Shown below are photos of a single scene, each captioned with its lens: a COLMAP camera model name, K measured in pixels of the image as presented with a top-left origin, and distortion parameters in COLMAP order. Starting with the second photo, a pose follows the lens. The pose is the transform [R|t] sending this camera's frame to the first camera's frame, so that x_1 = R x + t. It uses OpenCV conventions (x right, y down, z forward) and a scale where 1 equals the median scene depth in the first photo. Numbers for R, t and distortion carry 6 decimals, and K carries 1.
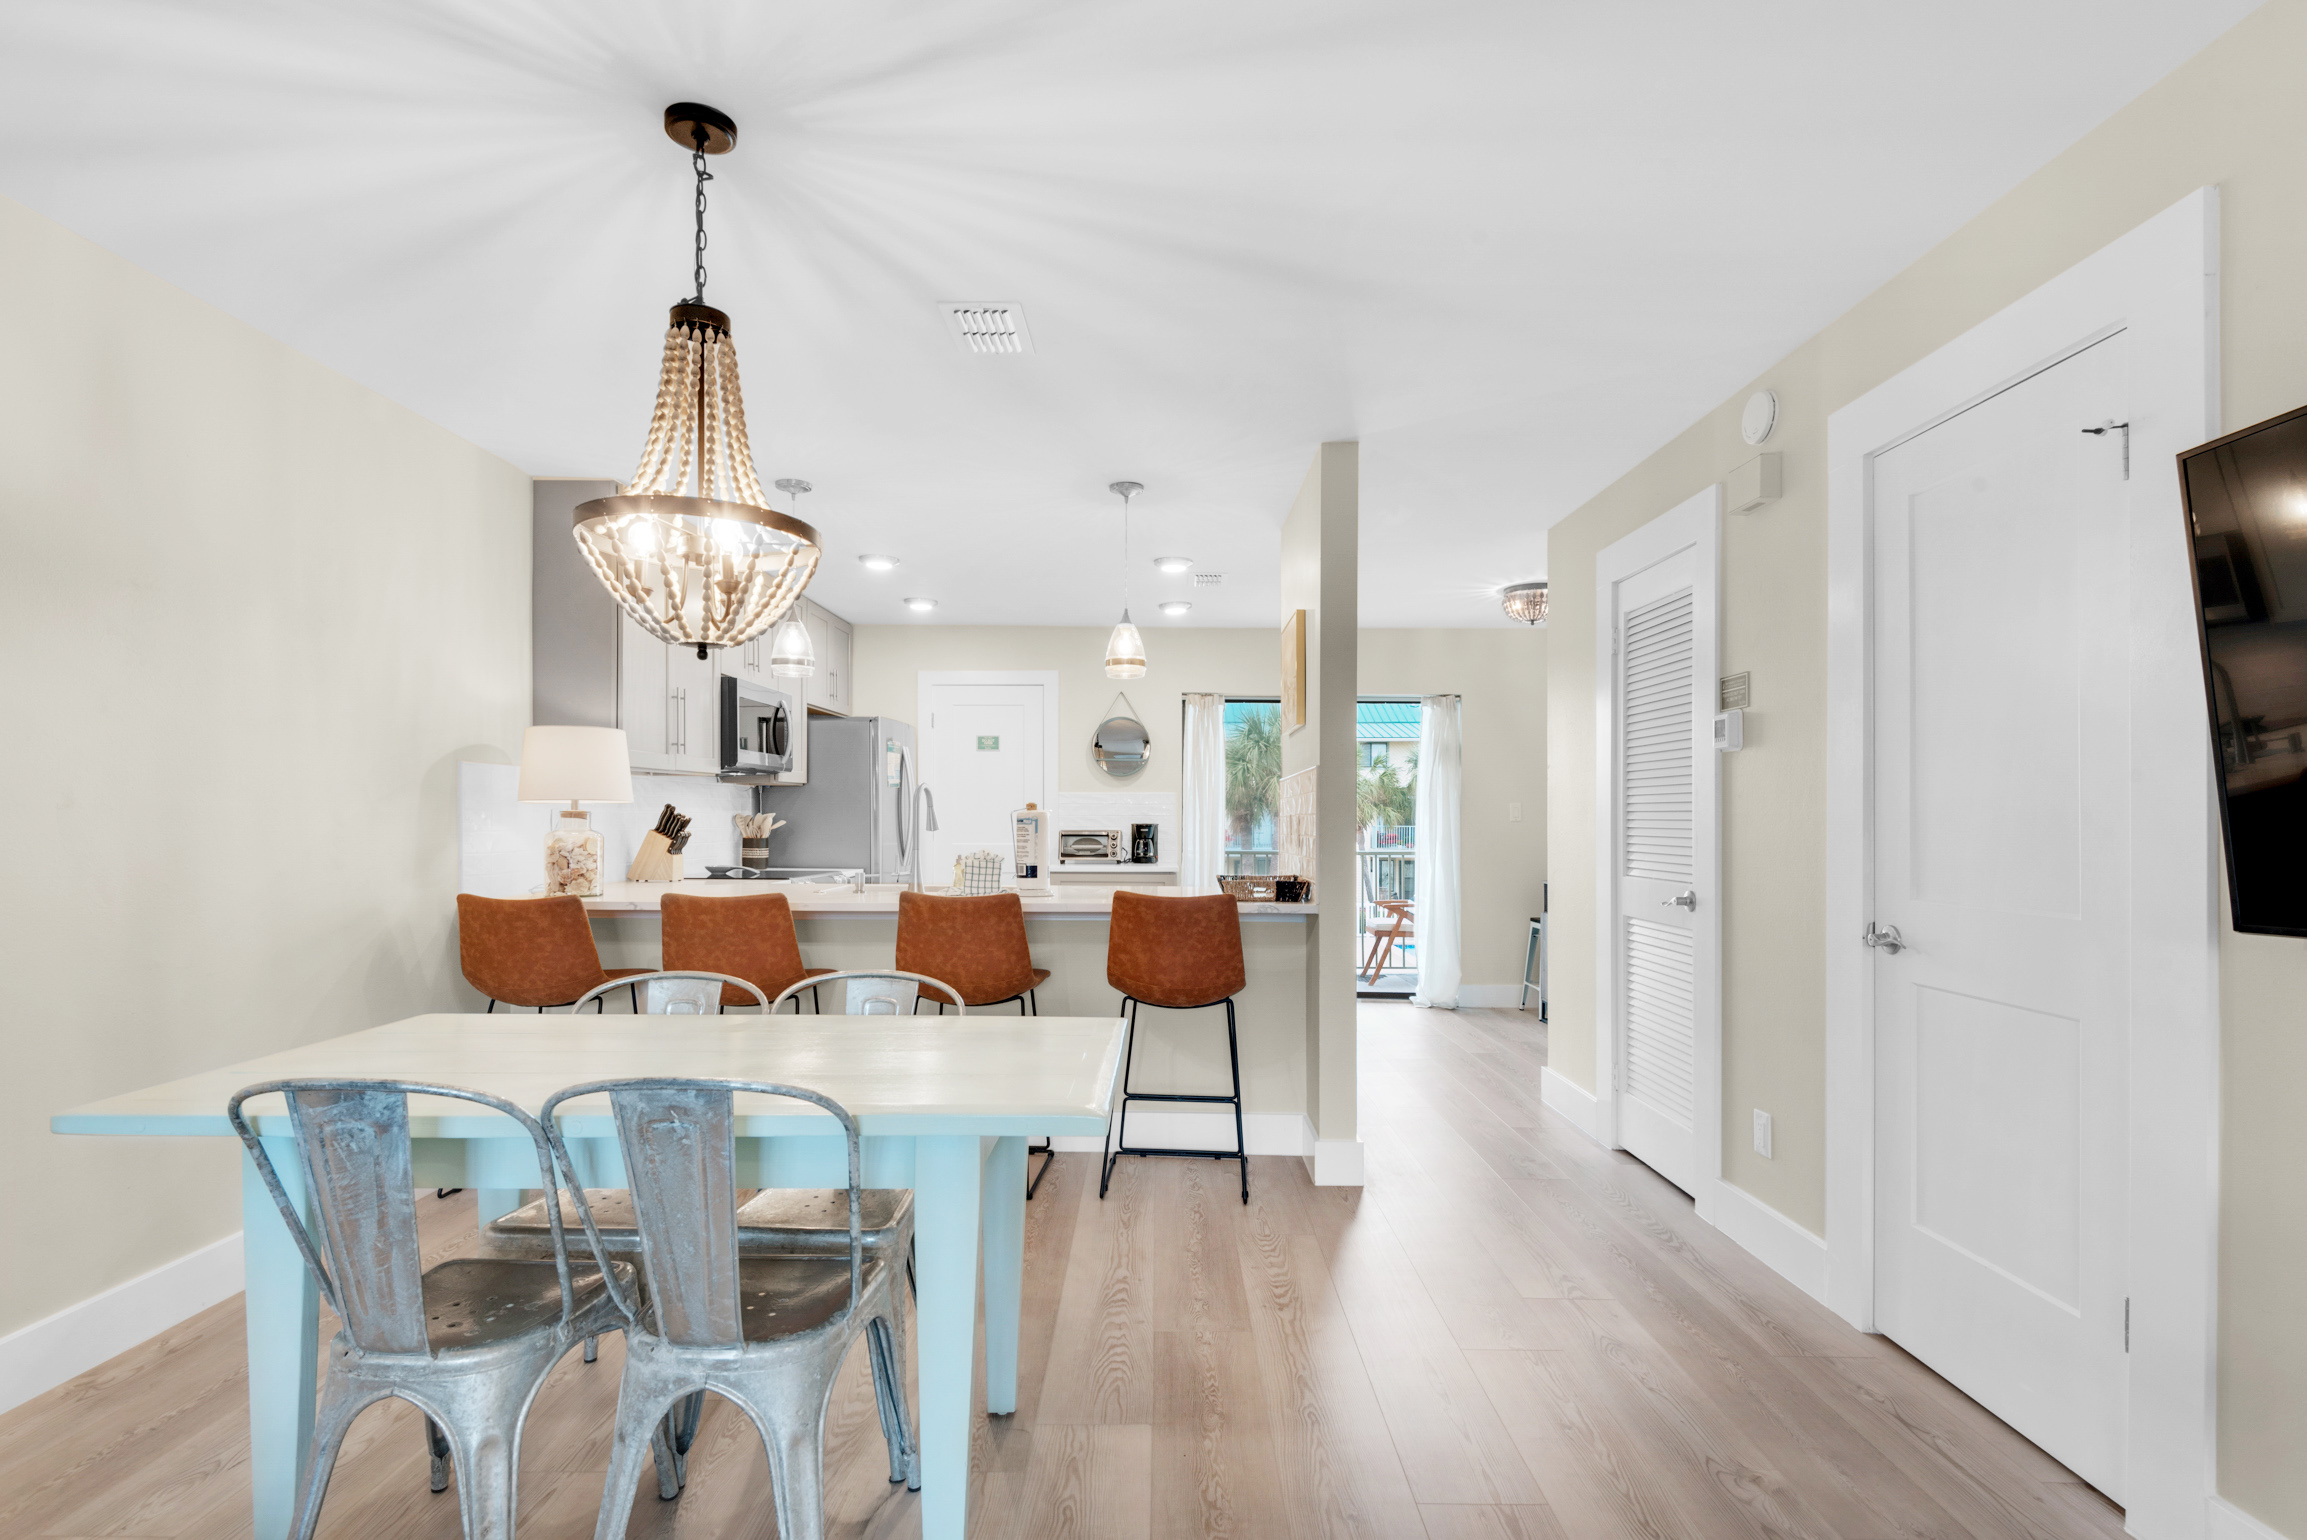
lens RADIAL K [[1082.4, 0, 1184.1], [0, 1082.4, 811.4], [0, 0, 1]] dist [0.021000, -0.001559]
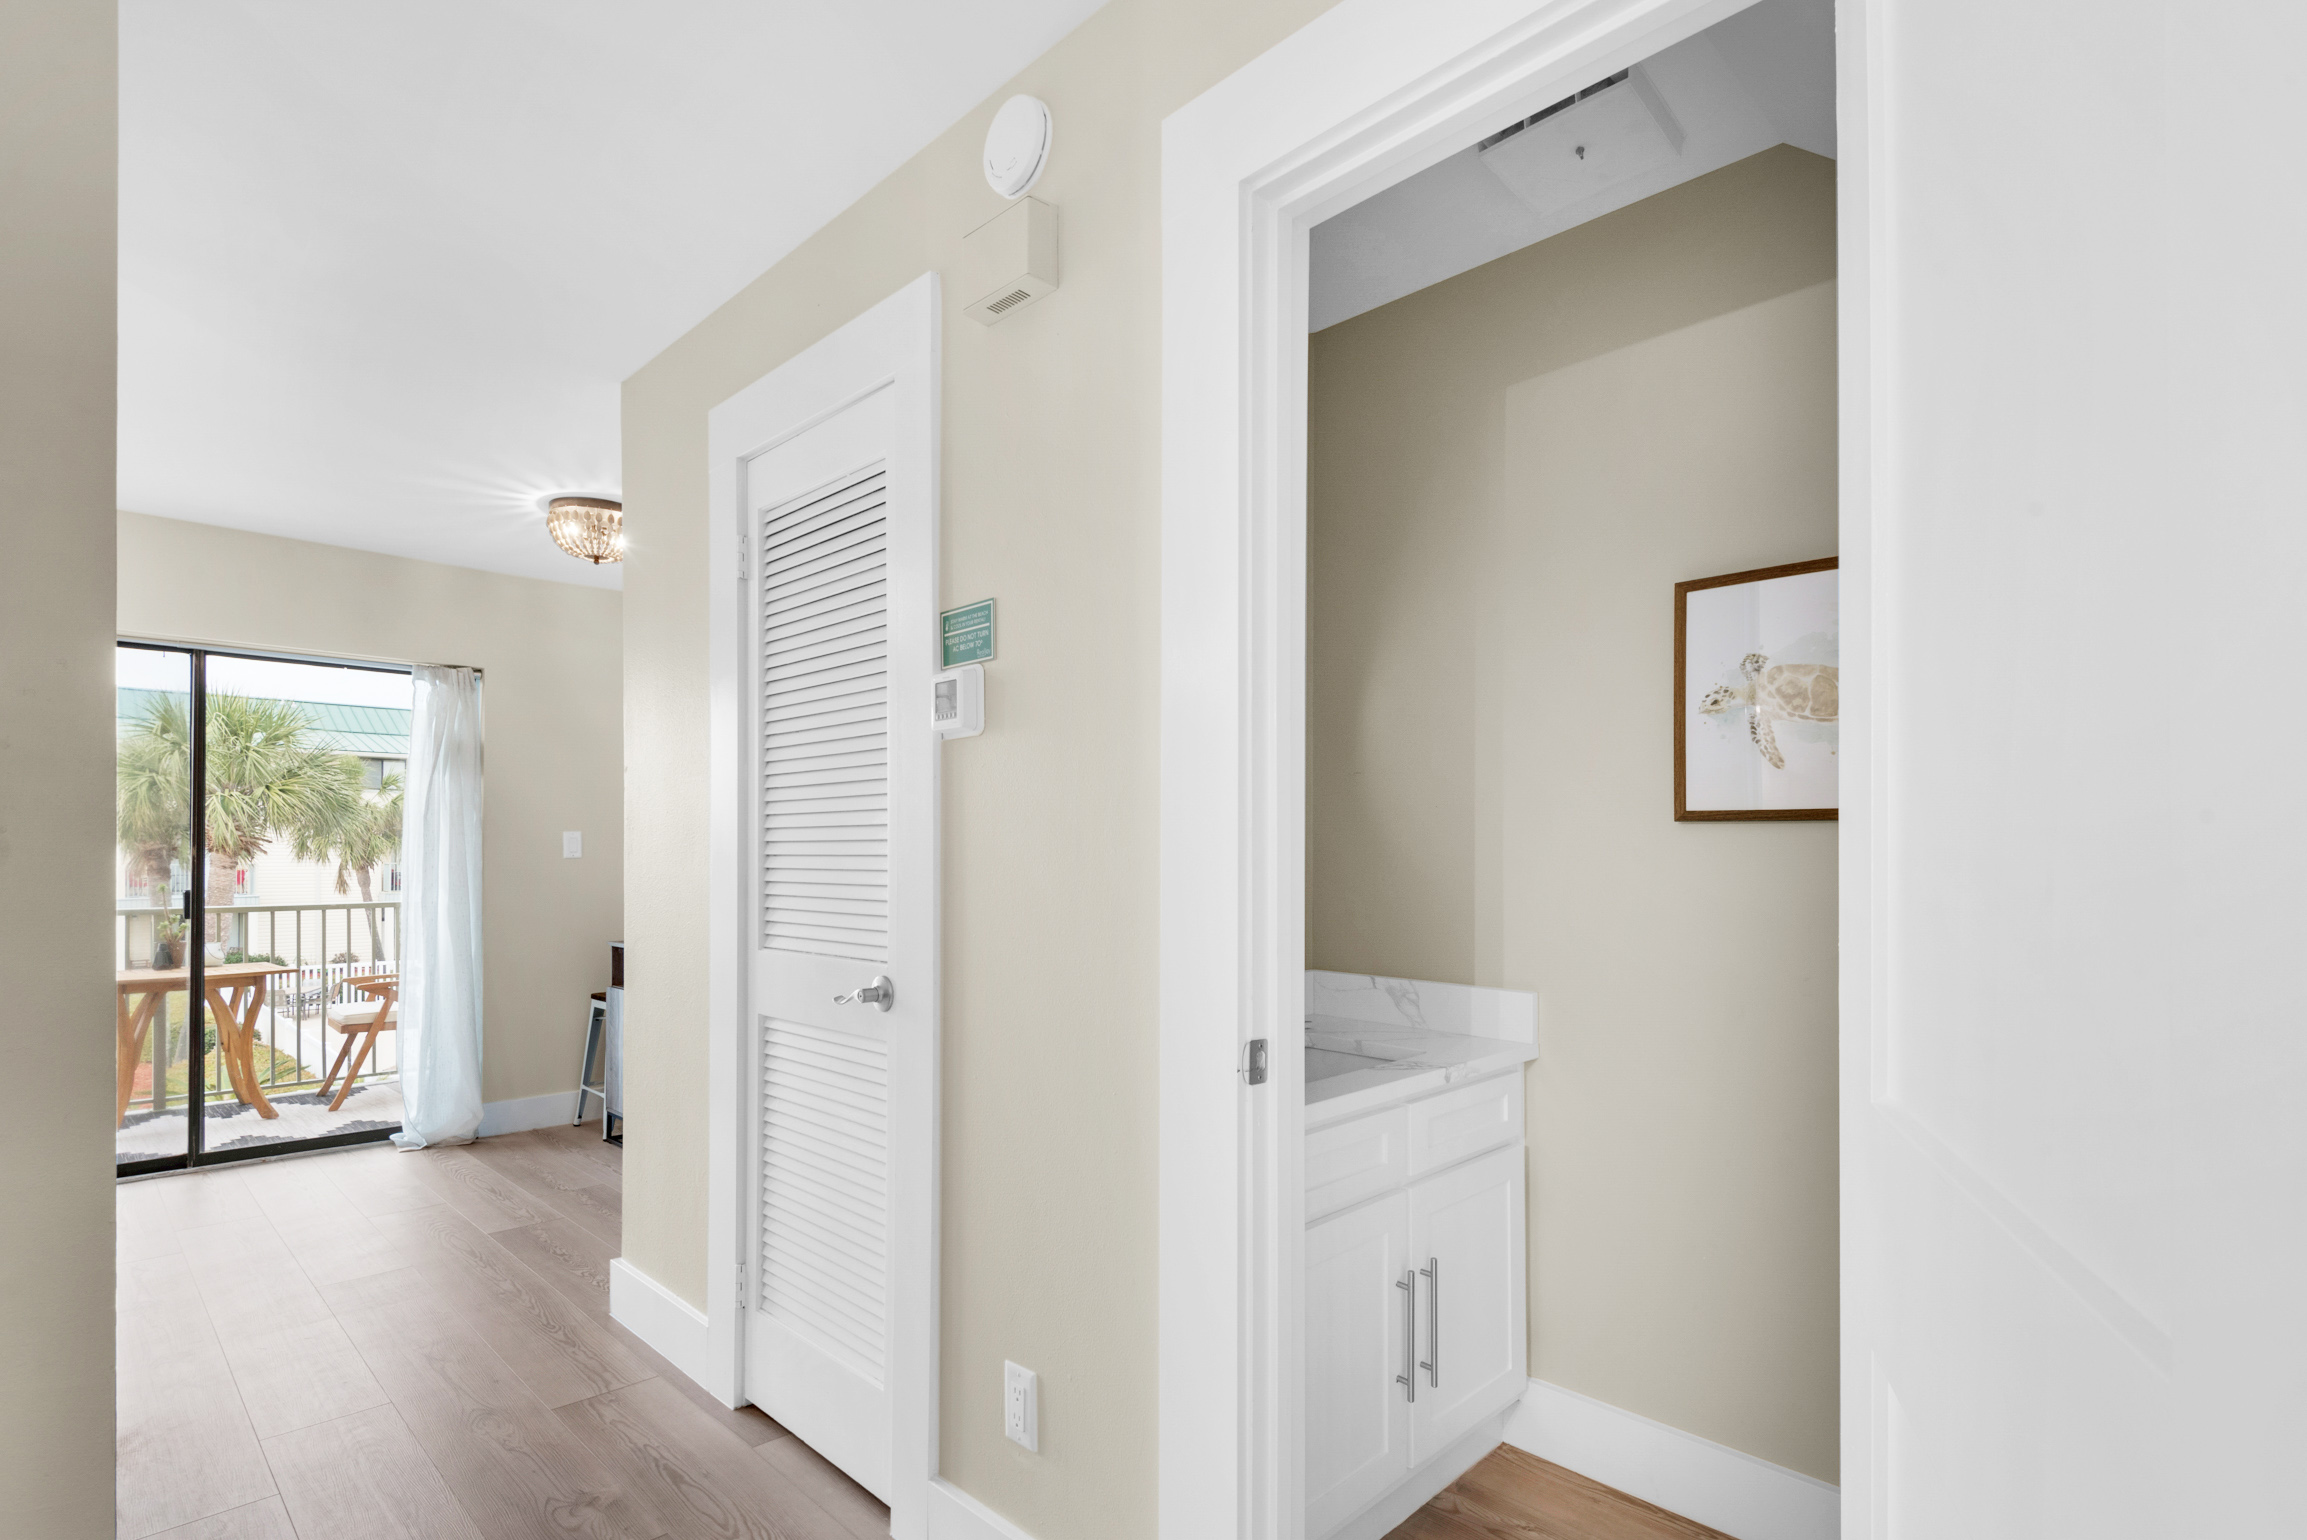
lens RADIAL K [[1075.8, 0, 1114.4], [0, 1075.8, 856.6], [0, 0, 1]] dist [0.010449, -0.008132]
pose [[0.723885, -0.001075, 0.689920, 0.136793], [-0.004530, 0.999970, 0.006311, 0.003599], [-0.689906, -0.007694, 0.723858, 0.433580]]
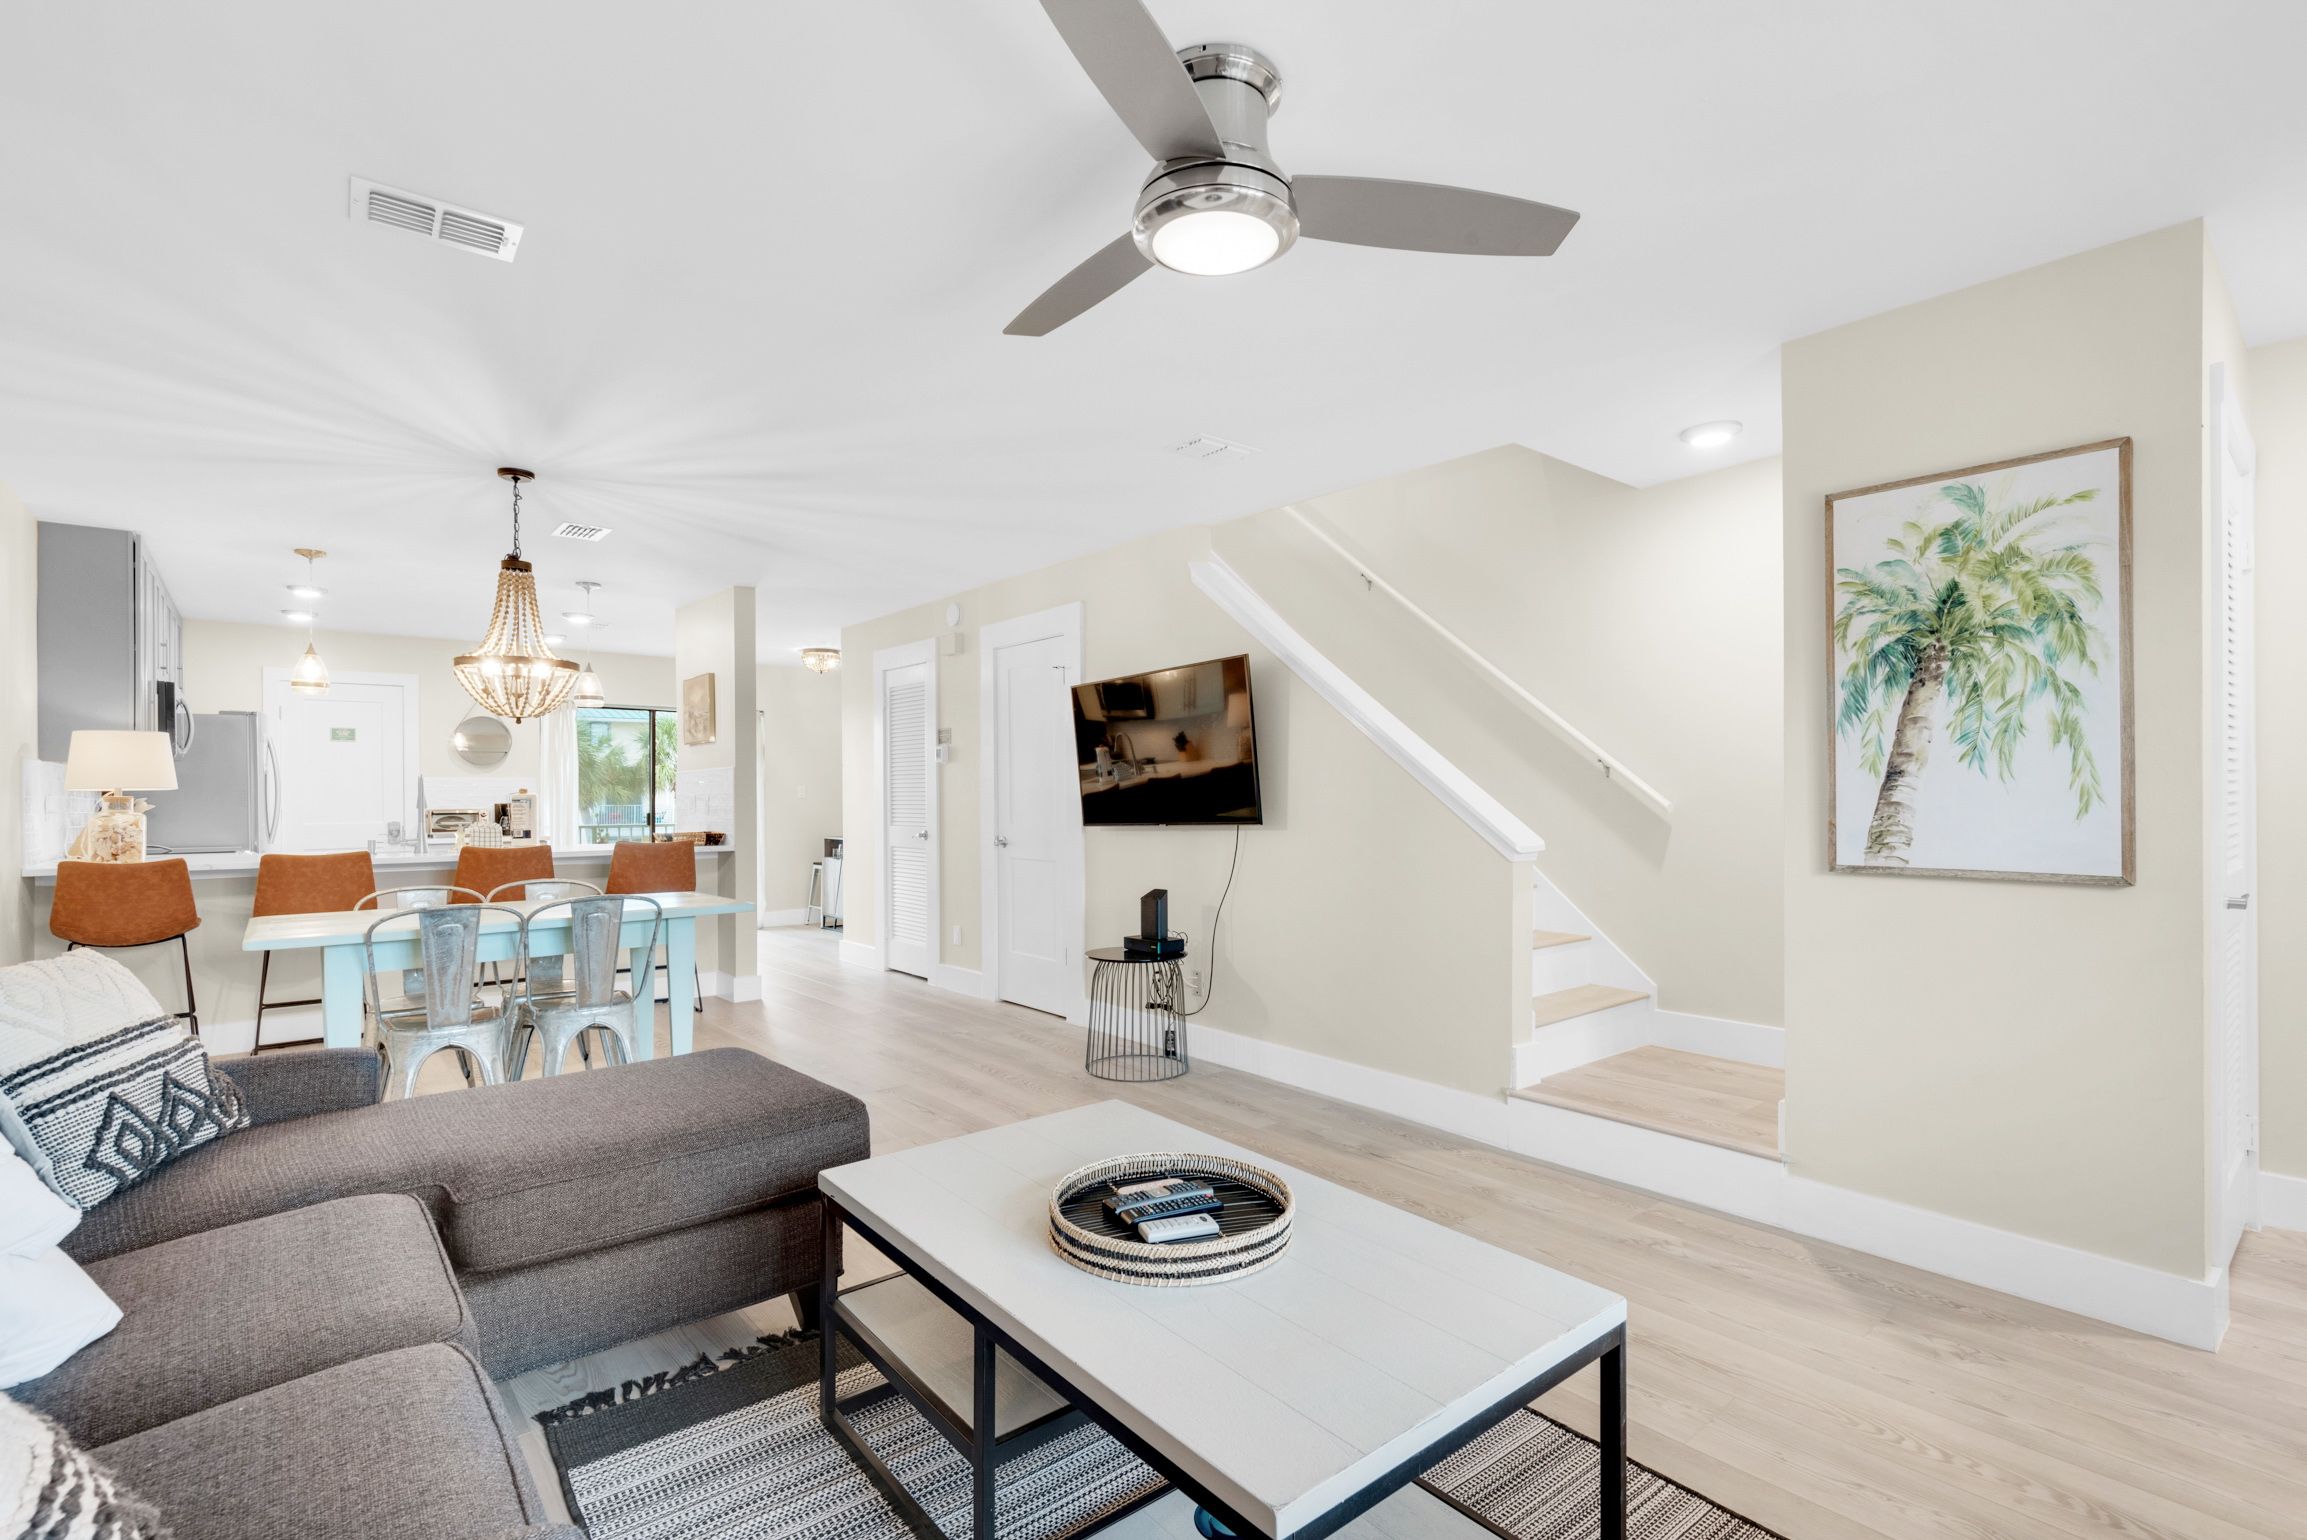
lens RADIAL K [[1075.8, 0, 1136.5], [0, 1075.8, 781.5], [0, 0, 1]] dist [0.010449, -0.008132]
pose [[0.782725, -0.000716, 0.622368, -0.428892], [0.005407, 0.999969, -0.005650, -0.005061], [-0.622345, 0.007787, 0.782705, -0.741089]]
